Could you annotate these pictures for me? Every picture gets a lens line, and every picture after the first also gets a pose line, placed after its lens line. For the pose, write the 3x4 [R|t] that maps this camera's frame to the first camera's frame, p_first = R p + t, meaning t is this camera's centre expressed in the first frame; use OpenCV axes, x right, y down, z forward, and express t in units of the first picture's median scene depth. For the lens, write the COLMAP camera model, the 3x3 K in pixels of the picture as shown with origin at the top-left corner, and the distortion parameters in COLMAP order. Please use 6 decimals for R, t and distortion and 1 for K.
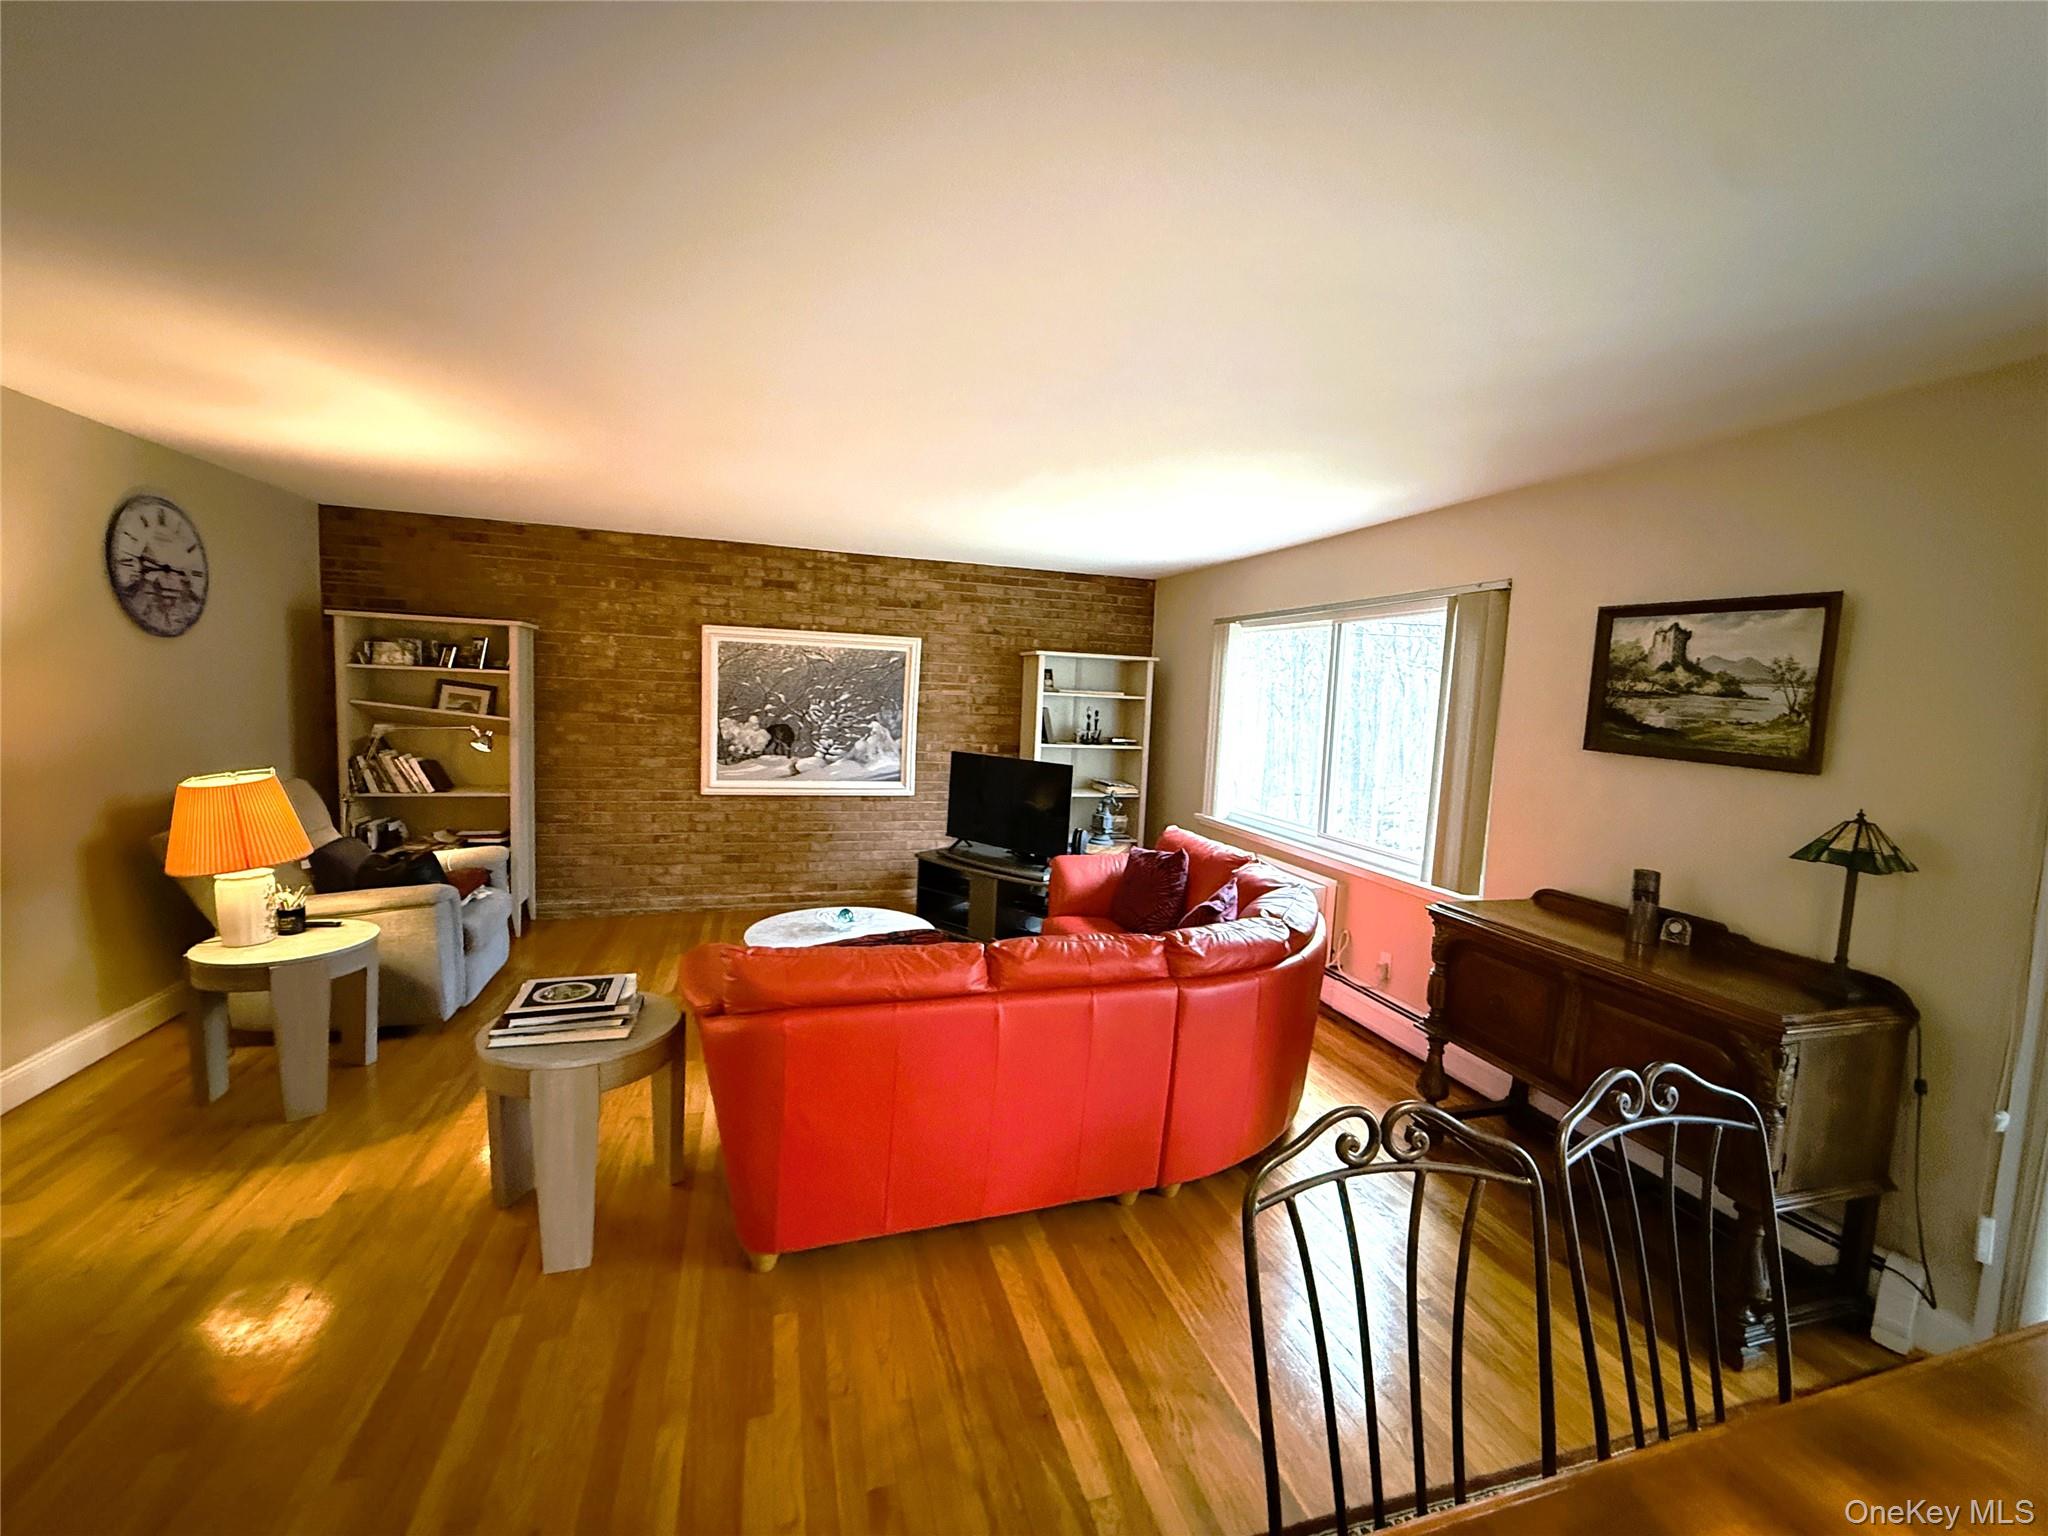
lens RADIAL K [[811.1, 0, 1017.4], [0, 811.1, 766.5], [0, 0, 1]] dist [0.000215, -0.000591]
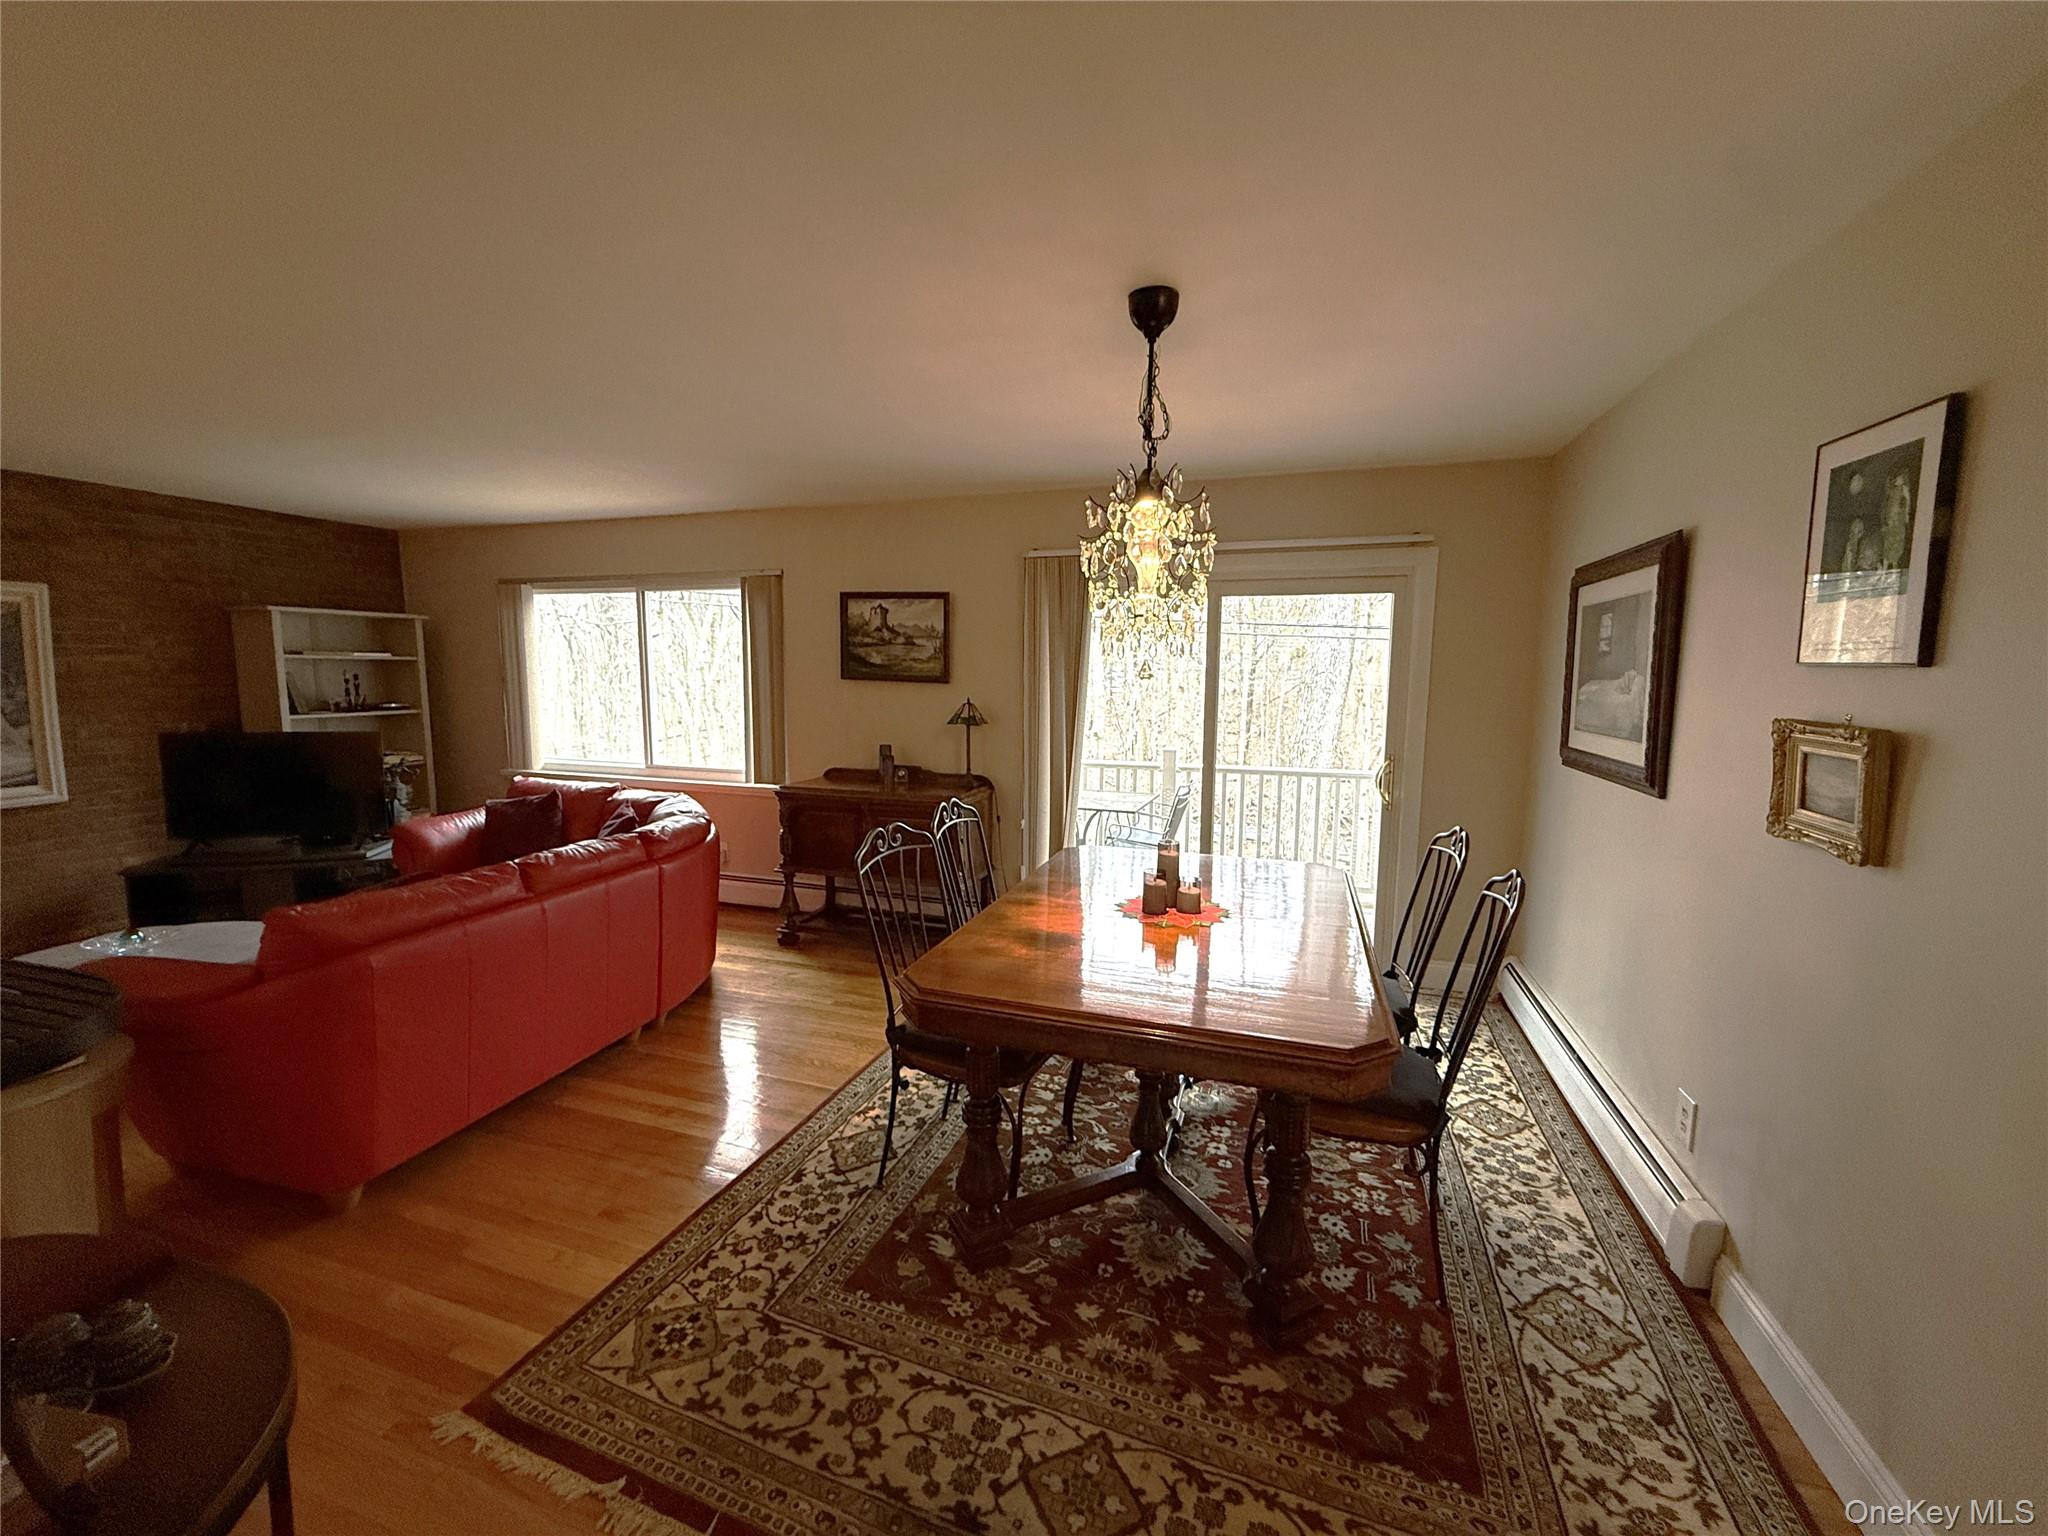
lens RADIAL K [[811.1, 0, 1017.4], [0, 811.1, 766.5], [0, 0, 1]] dist [0.000215, -0.000591]
pose [[0.578000, -0.134292, 0.804911, -0.234410], [0.092940, 0.990781, 0.098563, 0.013232], [-0.810727, 0.017839, 0.585152, -0.129460]]
